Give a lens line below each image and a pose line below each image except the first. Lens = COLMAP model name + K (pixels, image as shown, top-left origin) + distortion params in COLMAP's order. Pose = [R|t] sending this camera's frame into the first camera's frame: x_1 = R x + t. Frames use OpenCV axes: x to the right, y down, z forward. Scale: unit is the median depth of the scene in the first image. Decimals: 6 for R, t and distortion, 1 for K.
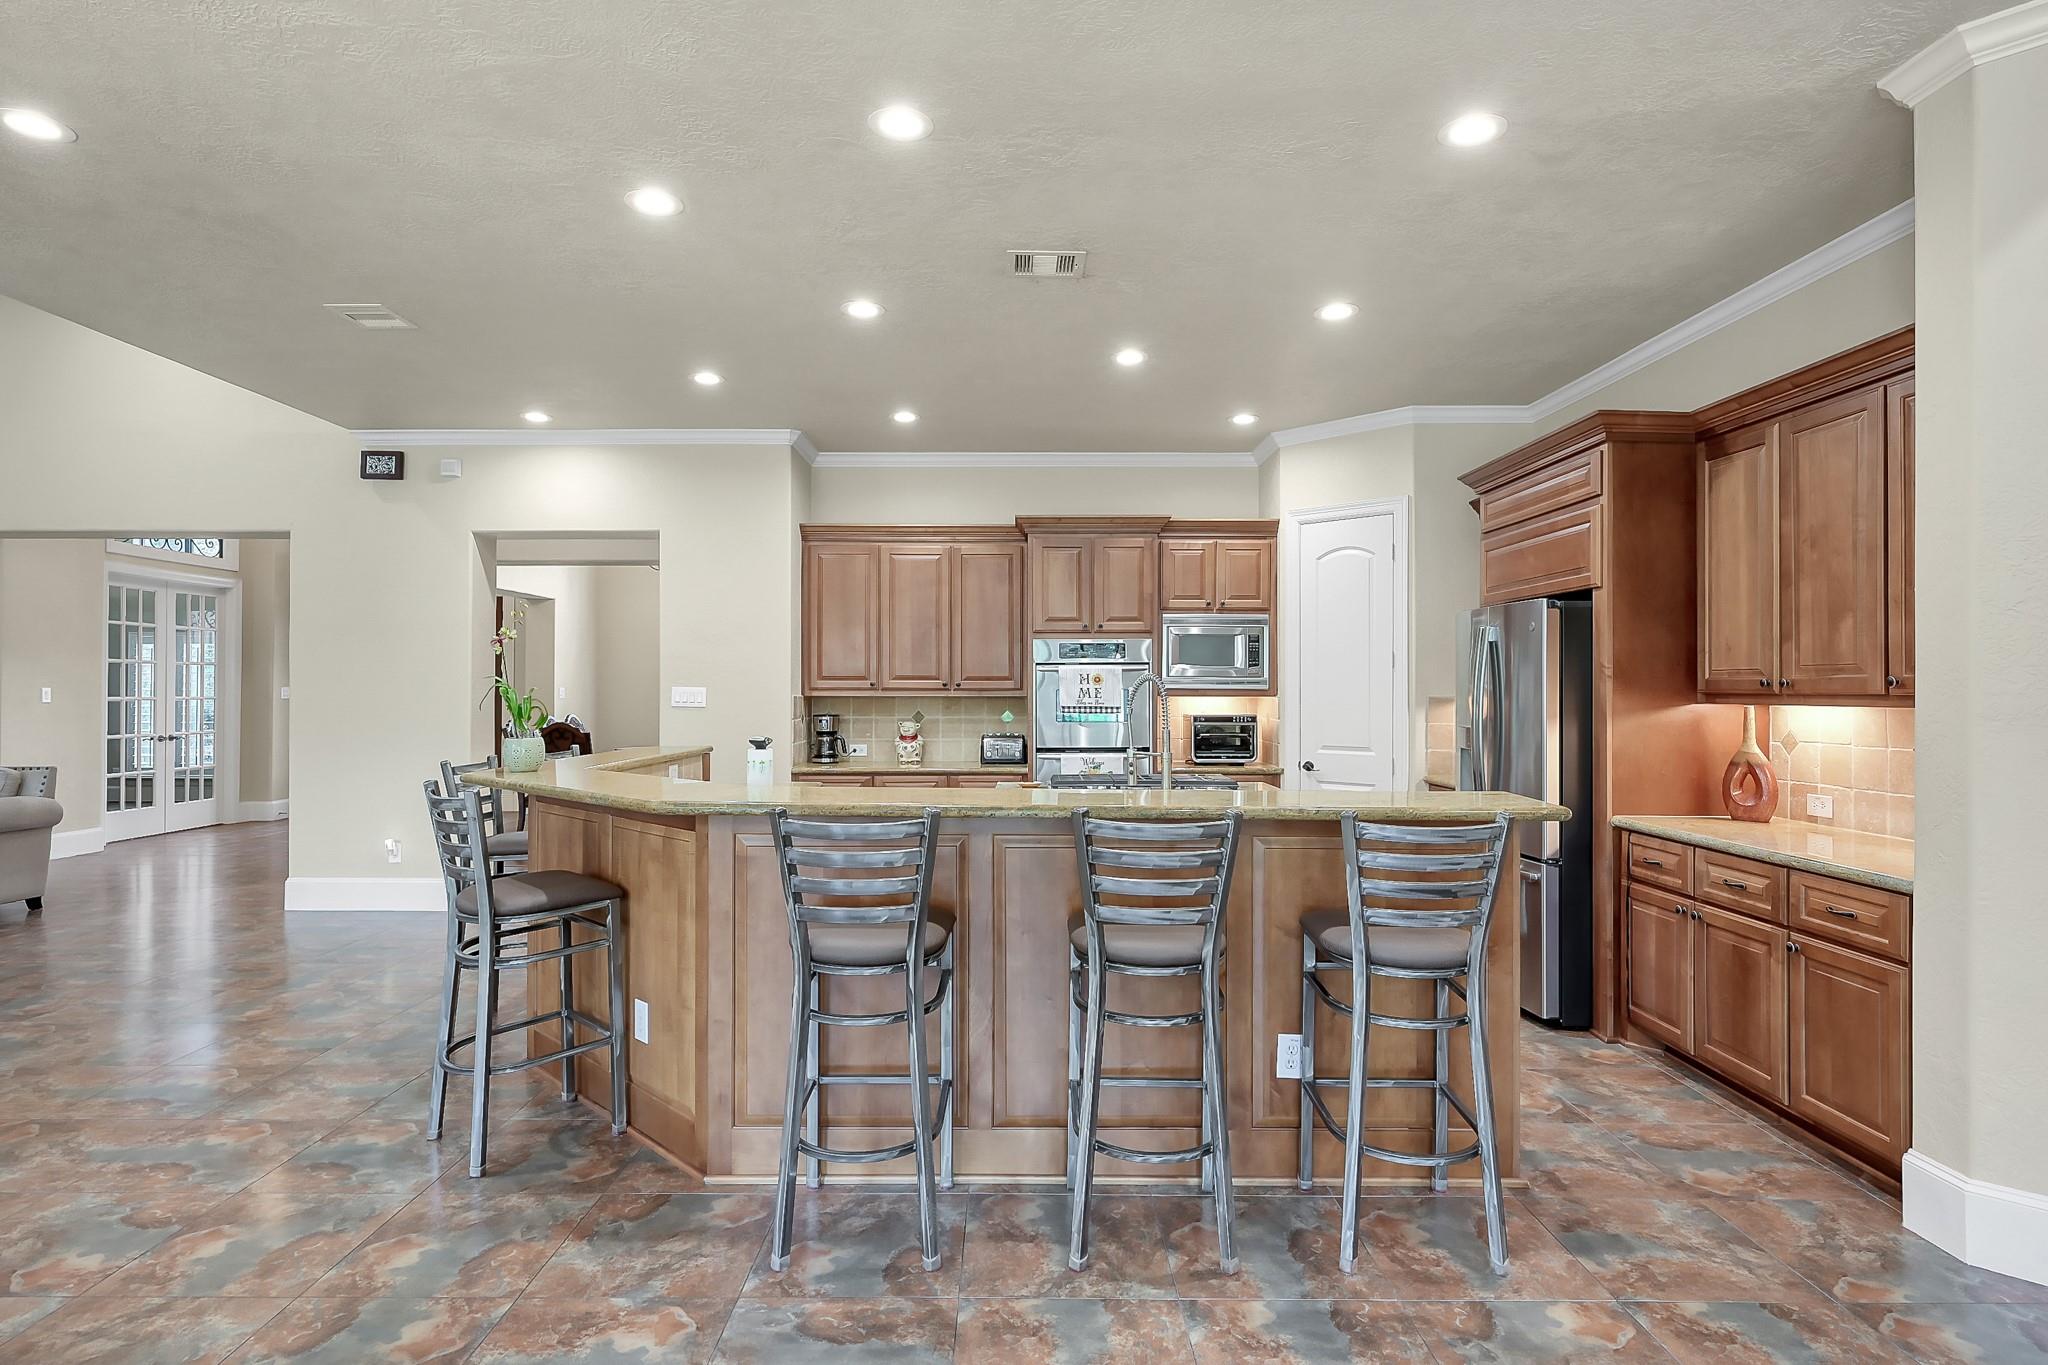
lens RADIAL K [[1067.8, 0, 1024.0], [0, 1067.8, 682.5], [0, 0, 1]] dist [-0.000091, -0.000082]
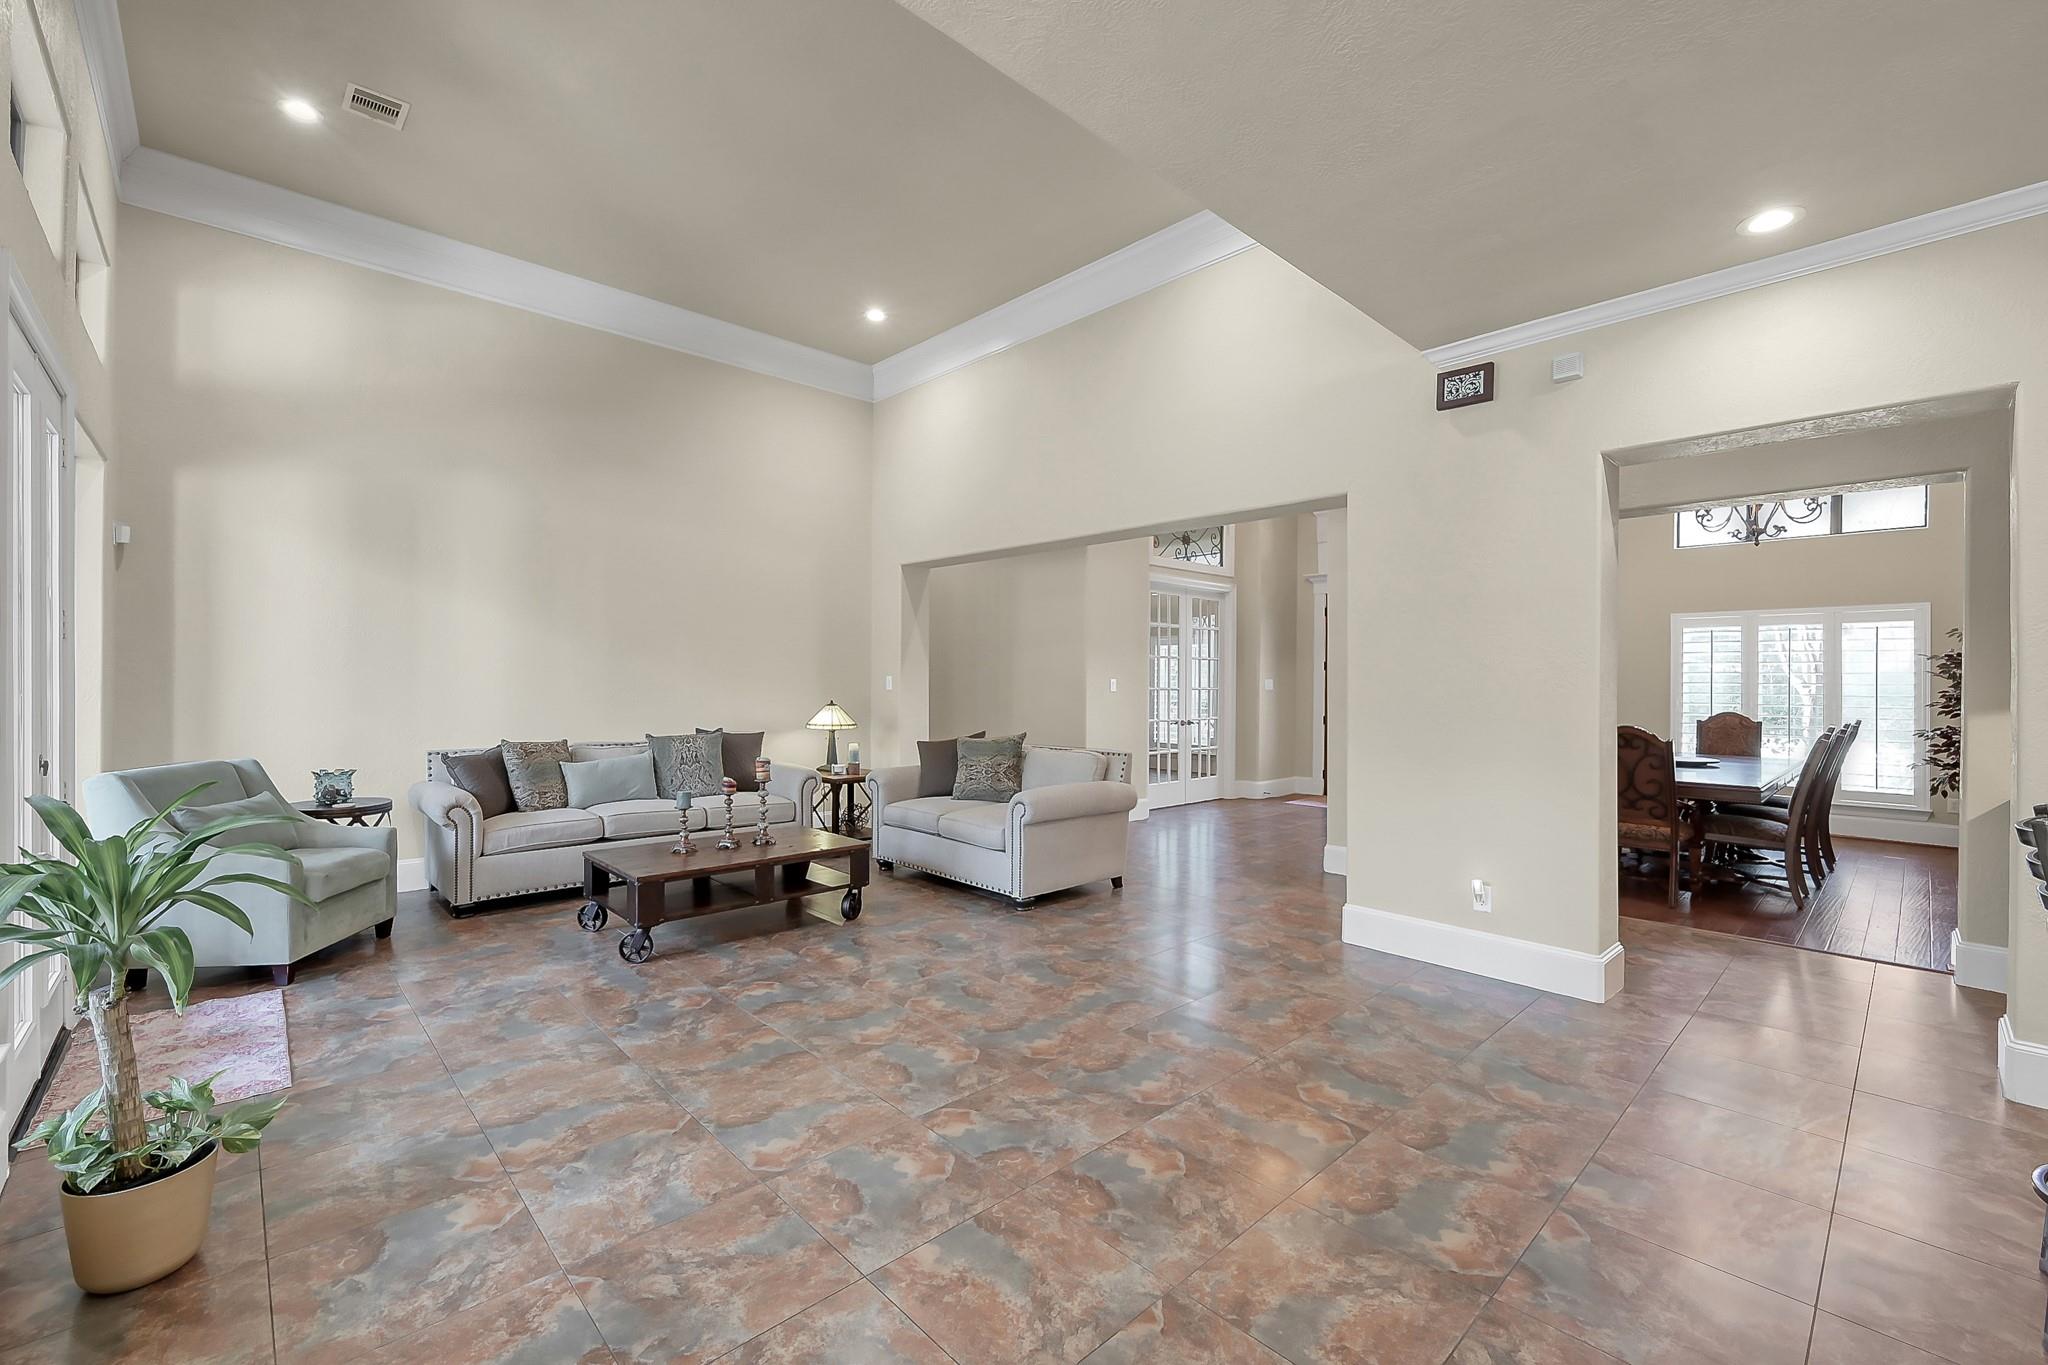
lens RADIAL K [[846.9, 0, 1024.0], [0, 846.9, 682.5], [0, 0, 1]] dist [-0.000747, -0.000061]
pose [[0.684622, 0.004132, -0.728887, -0.365922], [0.000660, 0.999980, 0.006288, 0.003470], [0.728898, -0.004786, 0.684606, 0.346853]]
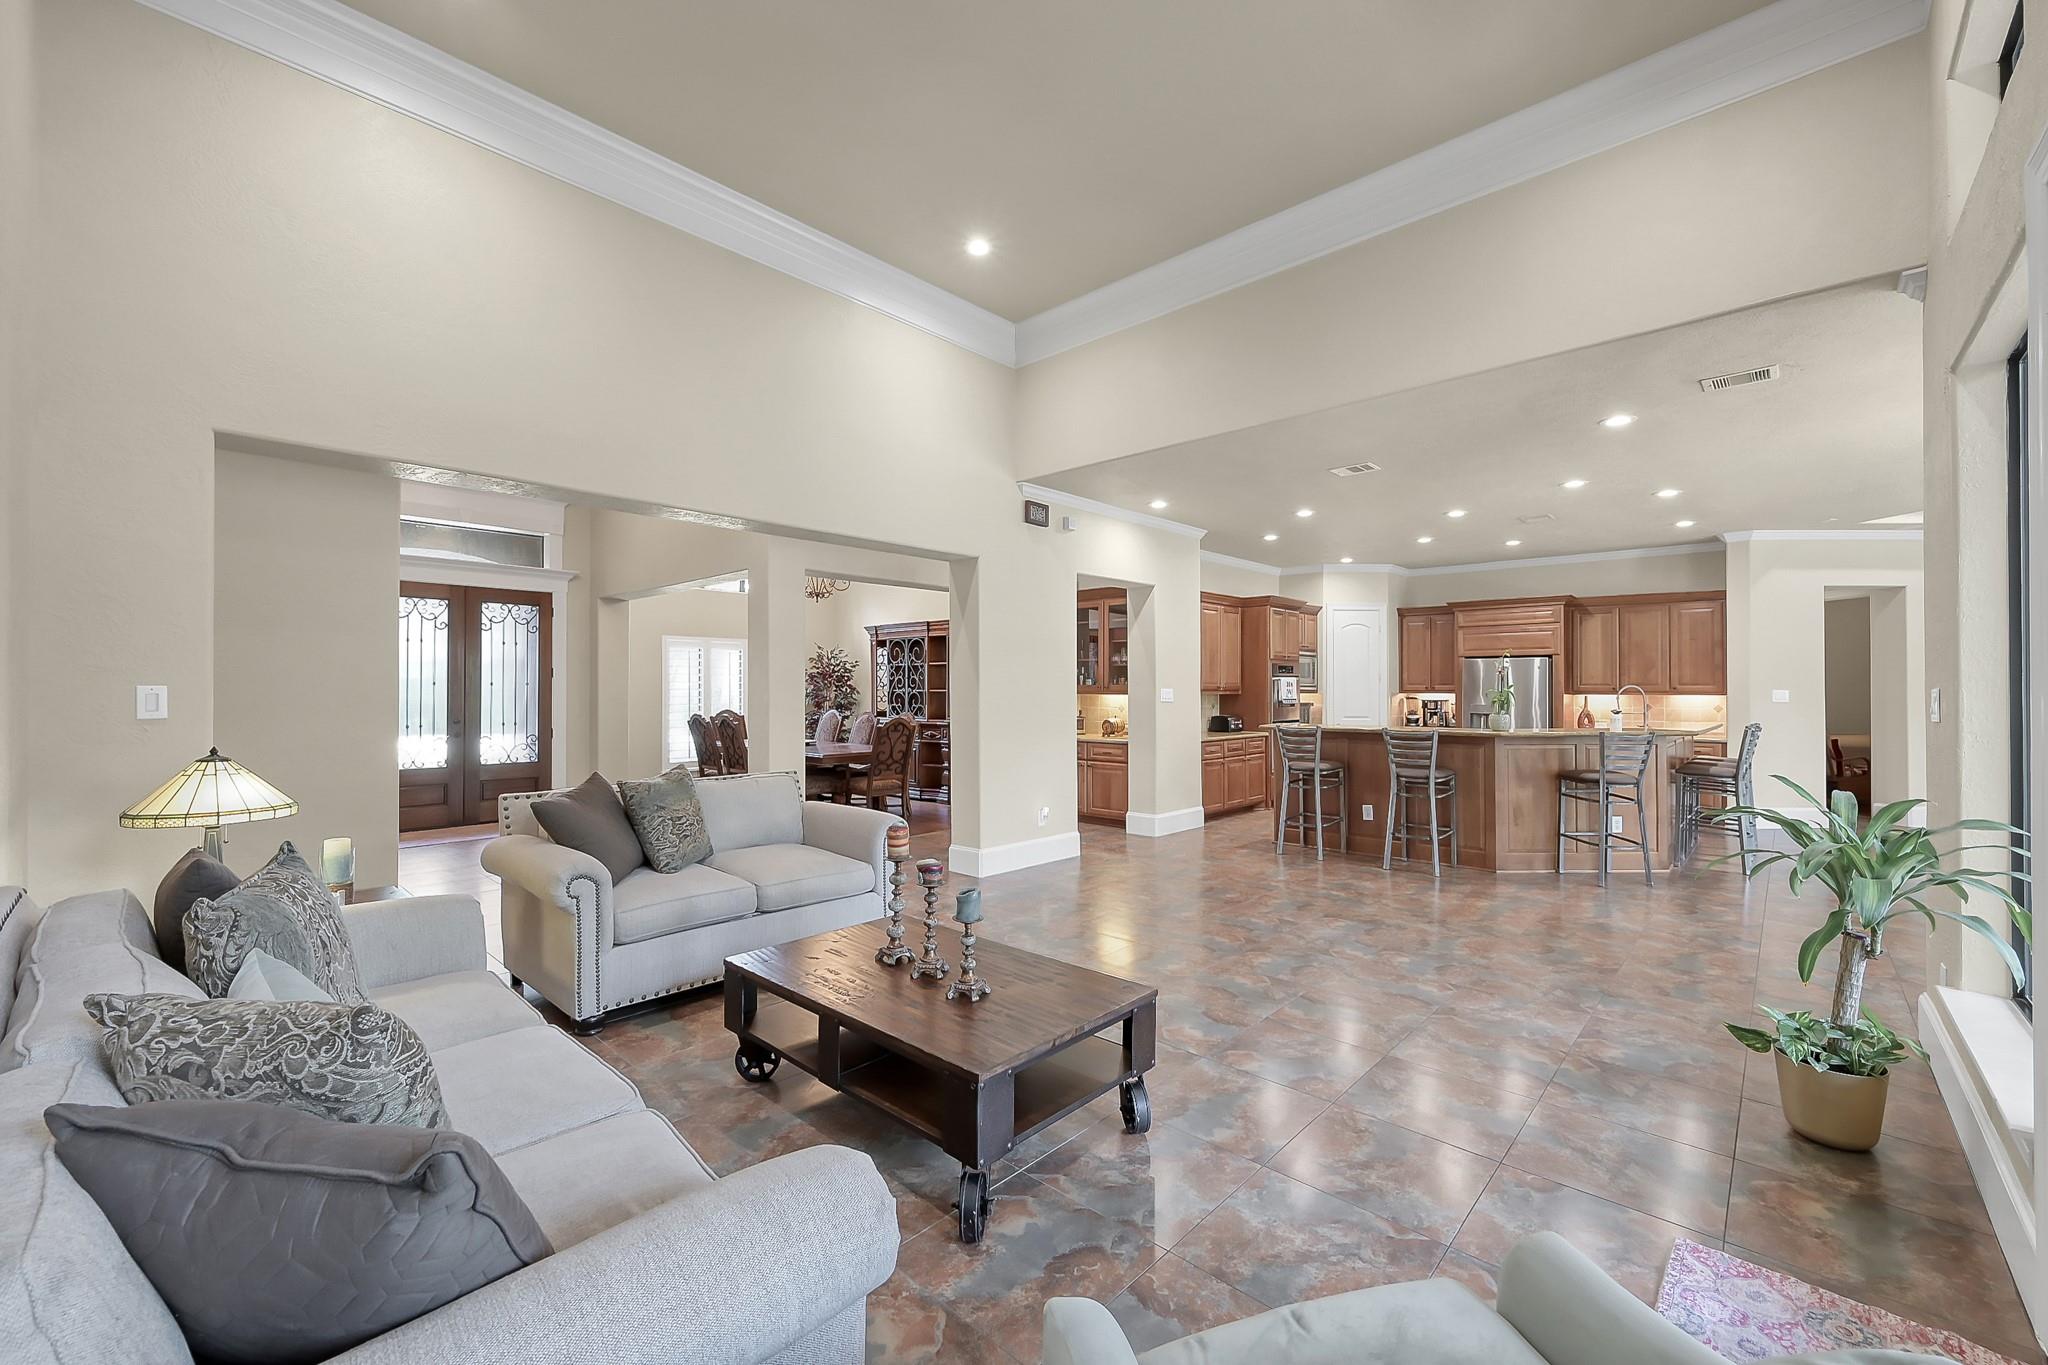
lens RADIAL K [[810.7, 0, 1024.0], [0, 810.7, 682.5], [0, 0, 1]] dist [0.001756, 0.000206]
pose [[0.690071, 0.005800, 0.723719, -1.273925], [-0.005904, 0.999980, -0.002385, -0.000667], [-0.723718, -0.002627, 0.690091, 0.335460]]
